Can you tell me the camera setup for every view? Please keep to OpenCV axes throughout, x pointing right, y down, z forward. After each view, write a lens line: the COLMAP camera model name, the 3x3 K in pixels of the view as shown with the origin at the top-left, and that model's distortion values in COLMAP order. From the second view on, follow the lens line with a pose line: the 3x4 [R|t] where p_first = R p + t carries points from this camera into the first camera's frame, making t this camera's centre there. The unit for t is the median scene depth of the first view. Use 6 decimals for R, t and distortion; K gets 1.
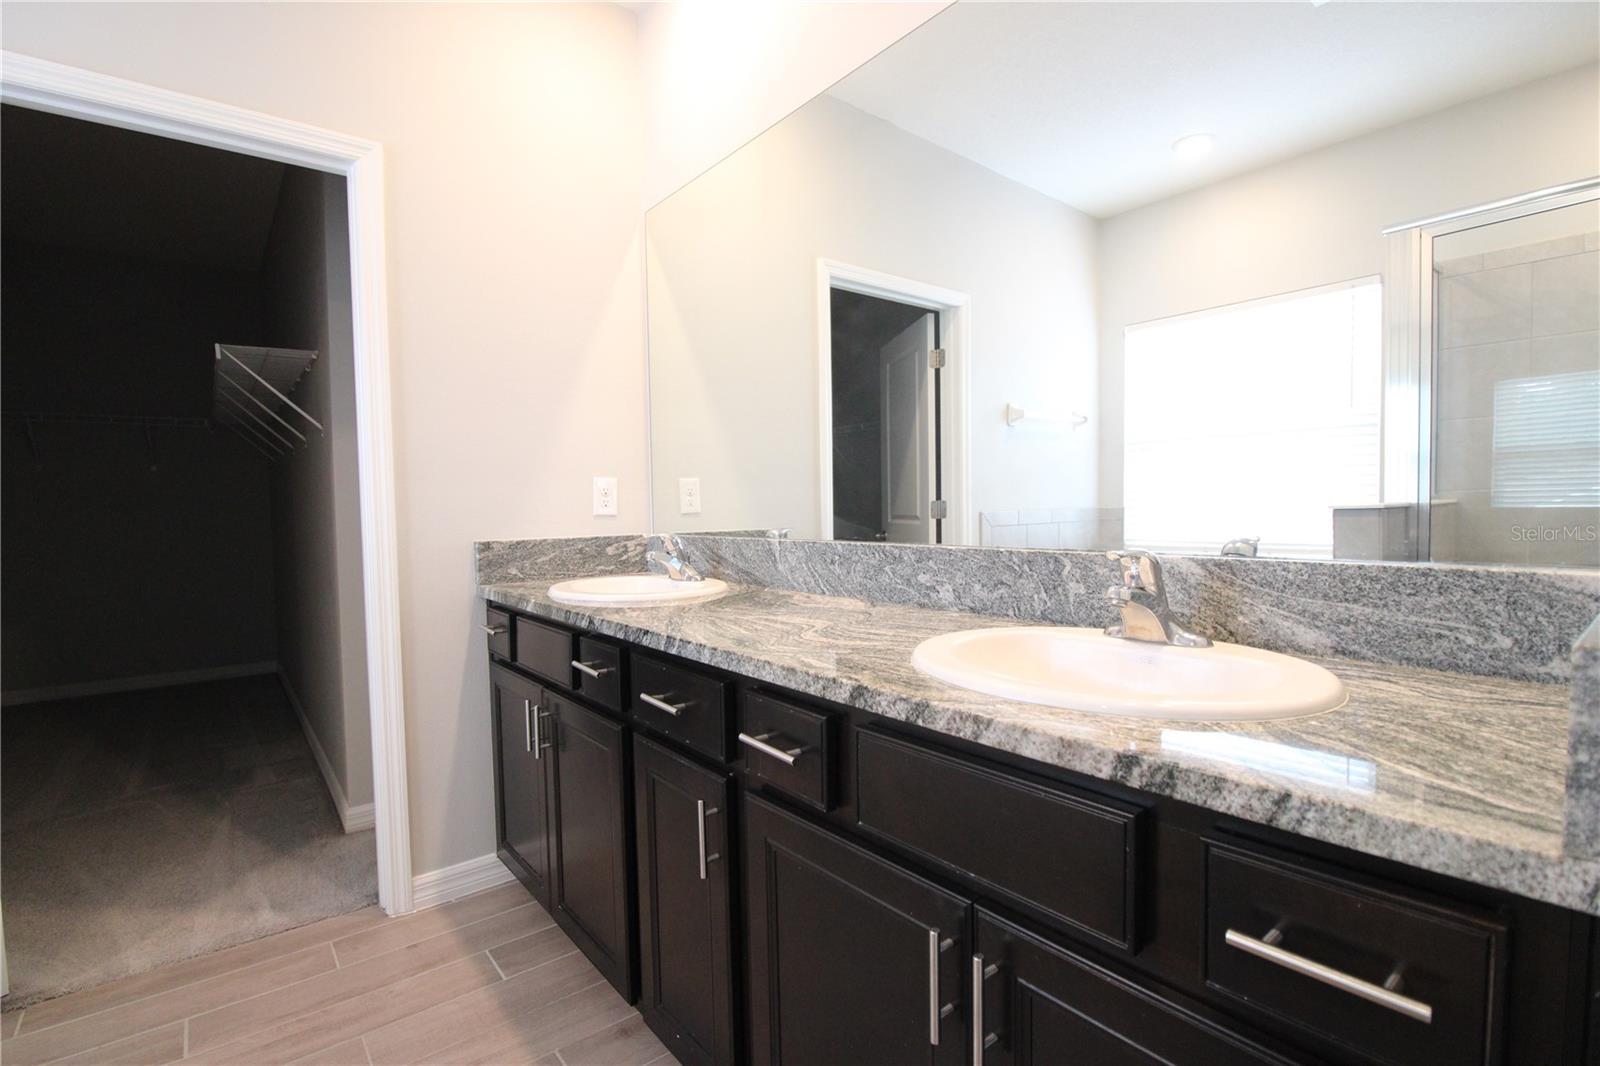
lens RADIAL K [[741.4, 0, 811.7], [0, 741.4, 537.1], [0, 0, 1]] dist [-0.003847, -0.009932]
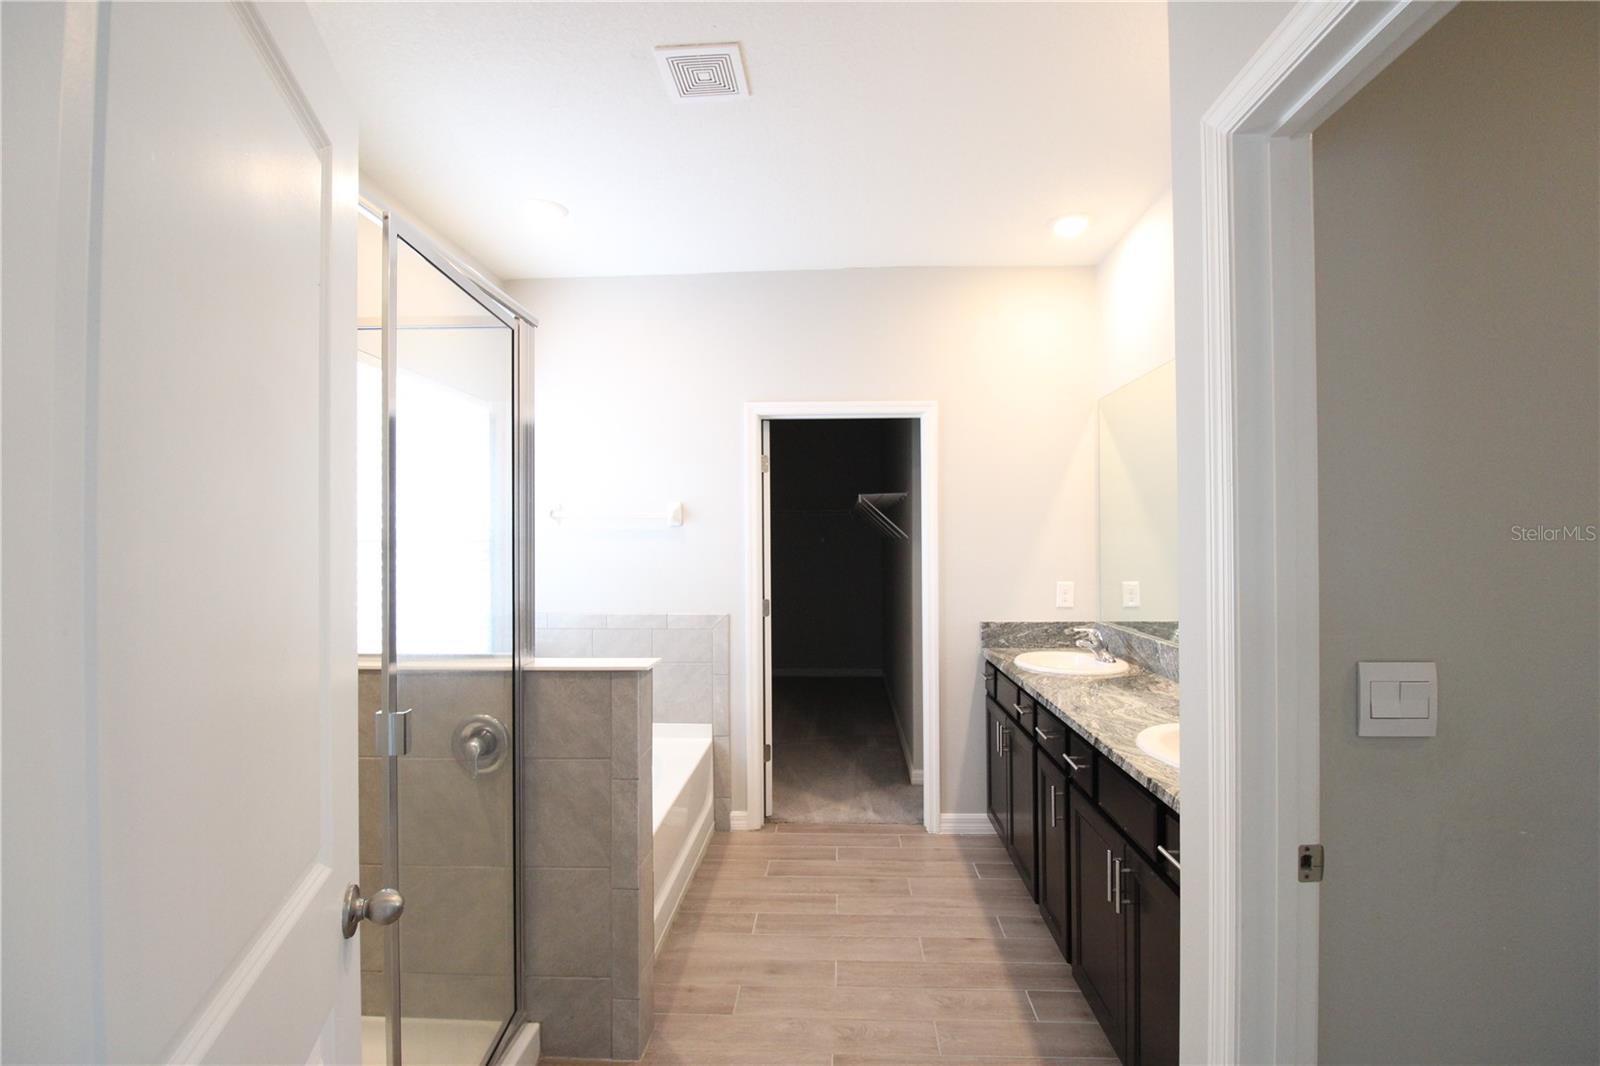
lens RADIAL K [[741.4, 0, 799.5], [0, 741.4, 536.3], [0, 0, 1]] dist [-0.003847, -0.009932]
pose [[0.735552, 0.007855, -0.677422, 0.382772], [-0.034532, 0.999068, -0.025911, -0.130919], [0.676587, 0.042452, 0.735138, -0.522107]]
